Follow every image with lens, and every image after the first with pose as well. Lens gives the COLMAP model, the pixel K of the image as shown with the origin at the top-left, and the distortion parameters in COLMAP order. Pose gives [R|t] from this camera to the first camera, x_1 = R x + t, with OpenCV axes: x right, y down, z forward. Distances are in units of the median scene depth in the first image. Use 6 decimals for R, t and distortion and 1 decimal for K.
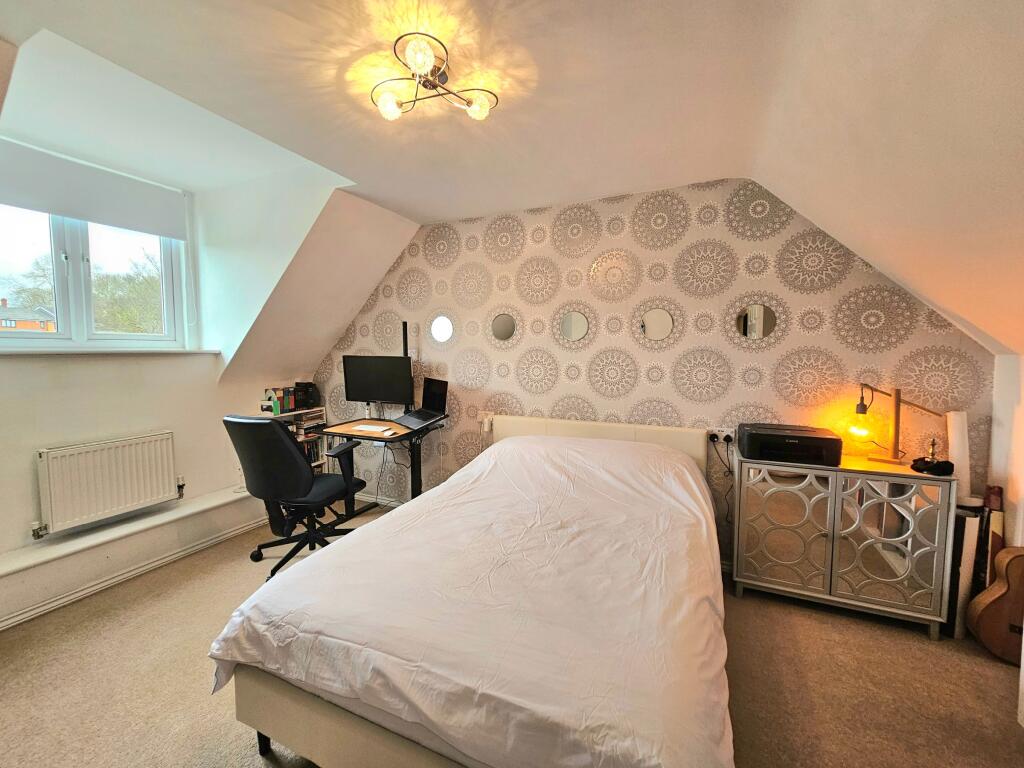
lens RADIAL K [[420.1, 0, 510.6], [0, 420.1, 378.0], [0, 0, 1]] dist [0.001516, 0.000962]
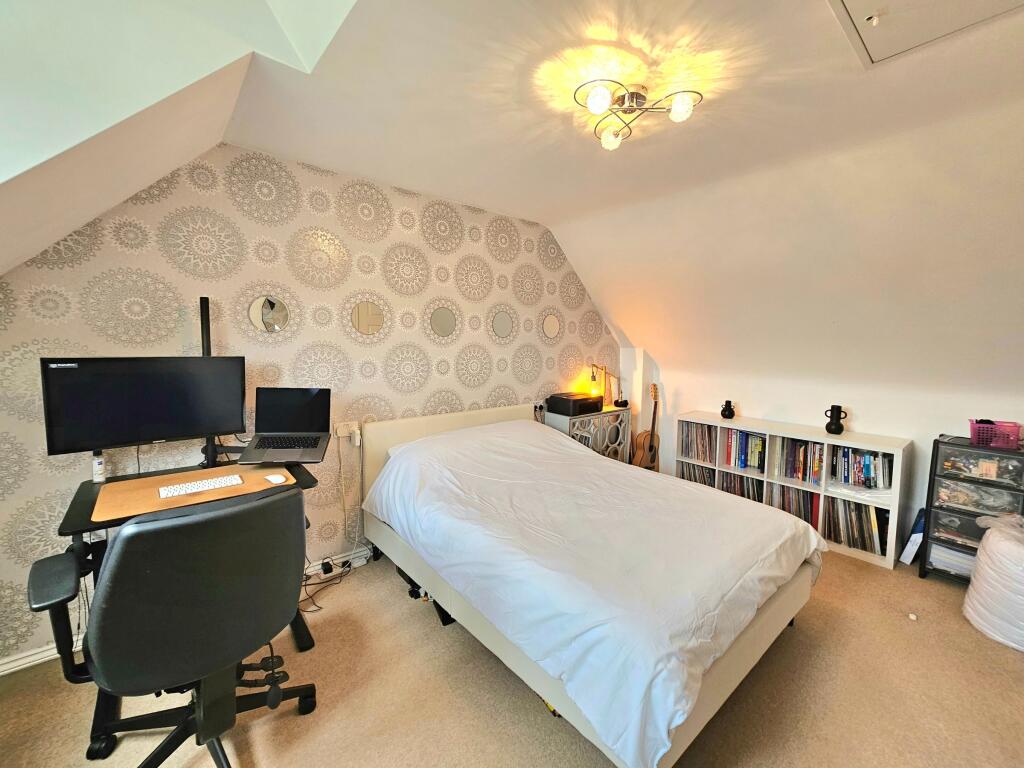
lens RADIAL K [[420.1, 0, 508.5], [0, 420.1, 376.6], [0, 0, 1]] dist [0.001516, 0.000962]
pose [[0.433600, -0.069754, 0.898402, -0.770396], [0.054647, 0.997200, 0.051050, -0.037469], [-0.899447, 0.026960, 0.436197, 0.459288]]
